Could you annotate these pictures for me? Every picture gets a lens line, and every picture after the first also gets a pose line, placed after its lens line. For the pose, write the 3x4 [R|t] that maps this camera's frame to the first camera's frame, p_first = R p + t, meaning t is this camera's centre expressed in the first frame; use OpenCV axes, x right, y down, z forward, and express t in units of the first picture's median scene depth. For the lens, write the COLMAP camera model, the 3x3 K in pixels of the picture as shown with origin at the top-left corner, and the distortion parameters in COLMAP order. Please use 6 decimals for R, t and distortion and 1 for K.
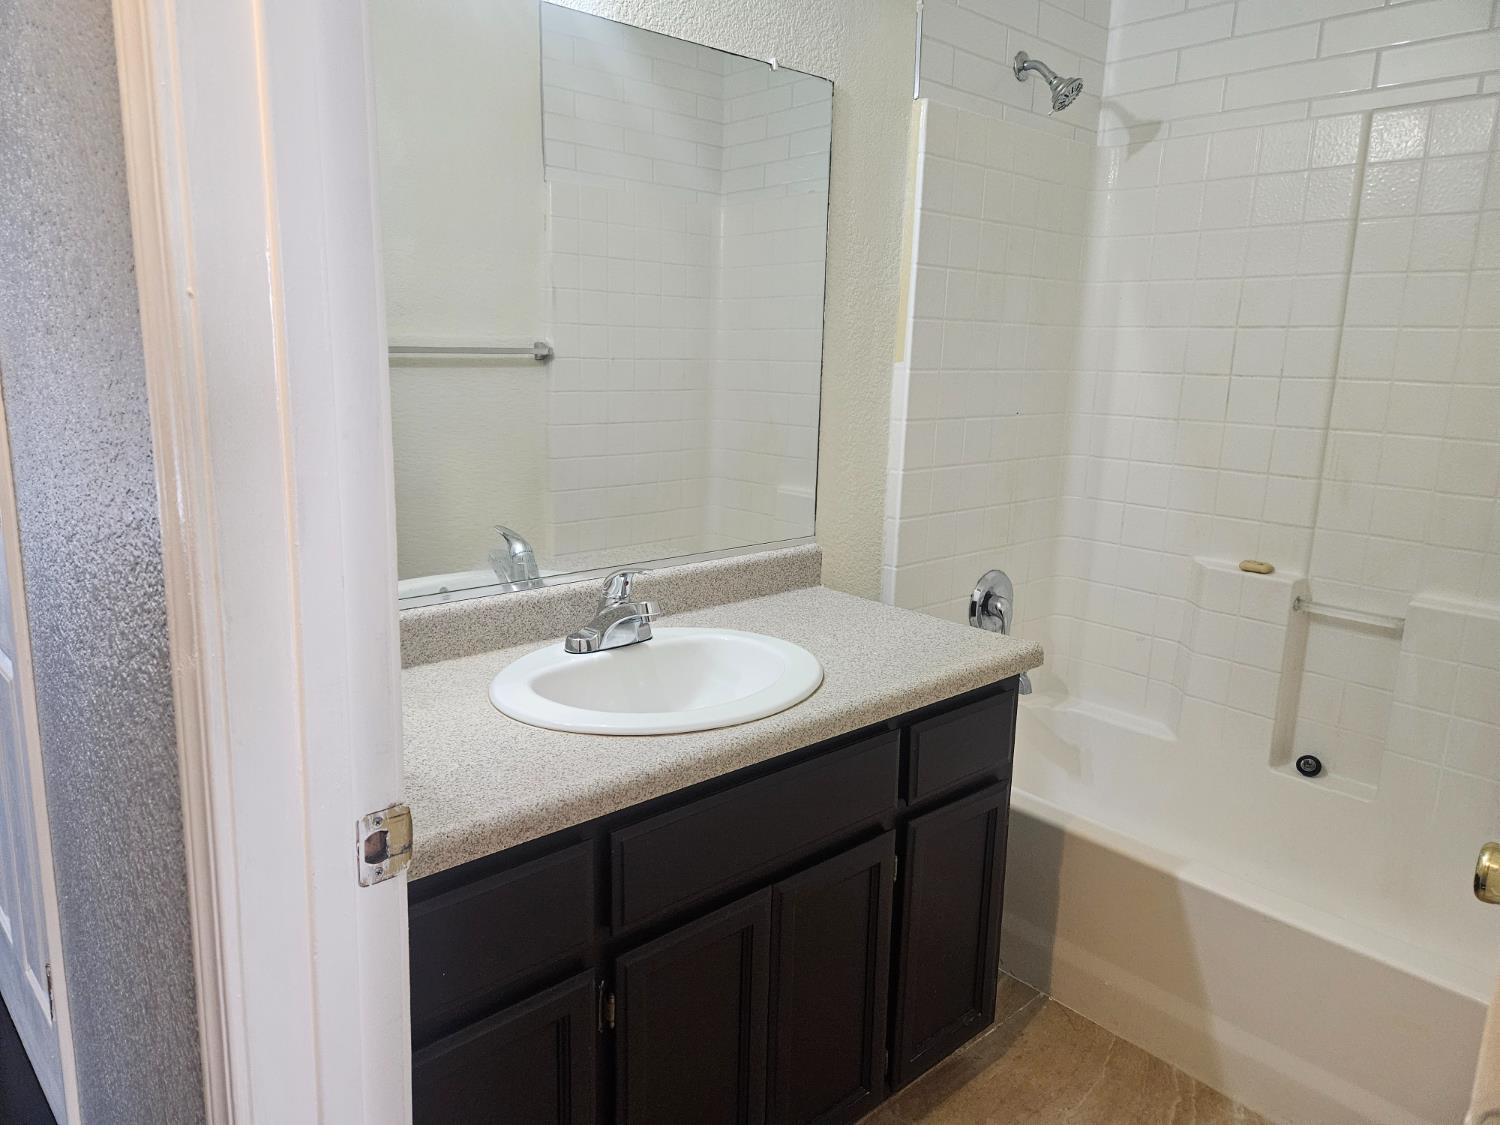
lens RADIAL K [[997.7, 0, 750.0], [0, 997.7, 562.5], [0, 0, 1]] dist [0.083683, -0.057495]
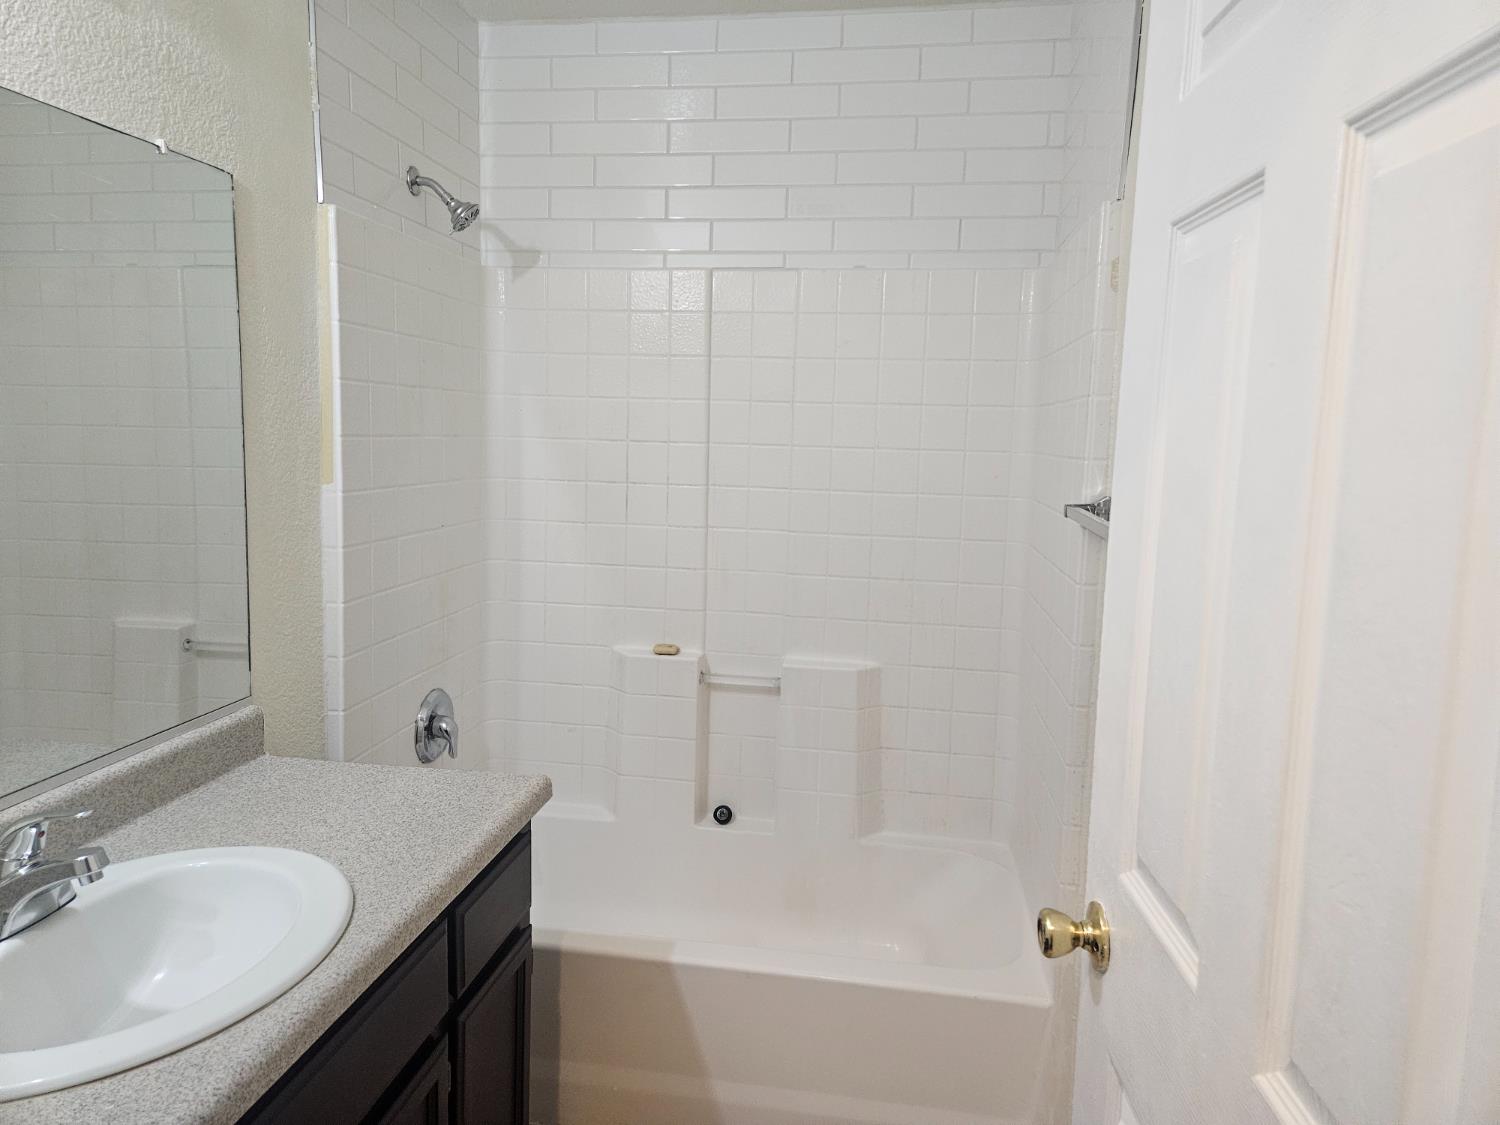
lens RADIAL K [[992.6, 0, 750.0], [0, 992.6, 562.5], [0, 0, 1]] dist [0.087595, -0.050364]
pose [[0.783075, -0.085897, 0.615966, -0.113498], [0.124195, 0.992065, -0.019545, -0.066151], [-0.609400, 0.091806, 0.787530, 0.072861]]
